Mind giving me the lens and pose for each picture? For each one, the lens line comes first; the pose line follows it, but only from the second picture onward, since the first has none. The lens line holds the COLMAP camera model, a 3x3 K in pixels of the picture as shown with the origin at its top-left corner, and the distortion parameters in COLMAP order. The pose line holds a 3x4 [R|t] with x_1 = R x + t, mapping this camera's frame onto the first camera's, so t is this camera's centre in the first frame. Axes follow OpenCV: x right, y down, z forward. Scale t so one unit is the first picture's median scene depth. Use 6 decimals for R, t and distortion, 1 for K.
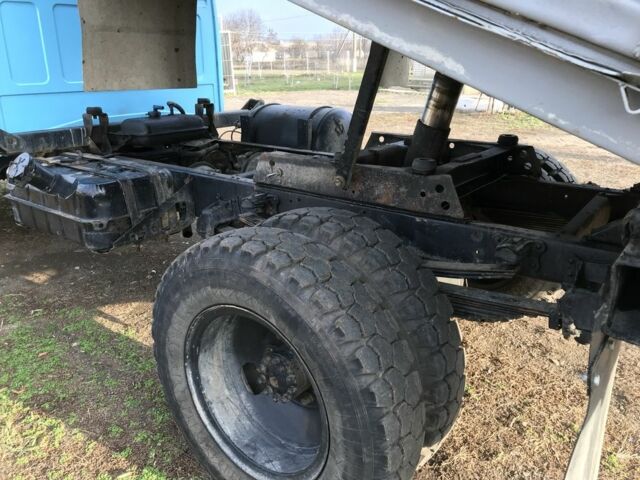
lens RADIAL K [[495.4, 0, 320.0], [0, 495.4, 240.0], [0, 0, 1]] dist [-0.001014, -0.002286]
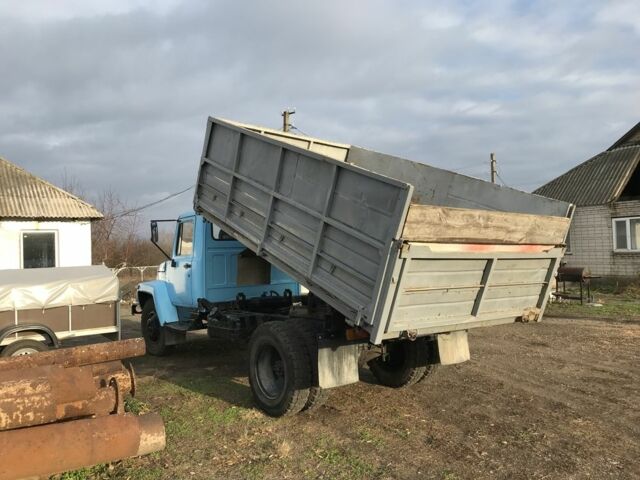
lens RADIAL K [[495.4, 0, 320.0], [0, 495.4, 240.0], [0, 0, 1]] dist [-0.001014, -0.002286]
pose [[0.961500, -0.049080, -0.270388, 0.668156], [-0.055814, 0.928538, -0.367018, 0.411160], [0.269079, 0.367979, 0.890049, -1.315294]]
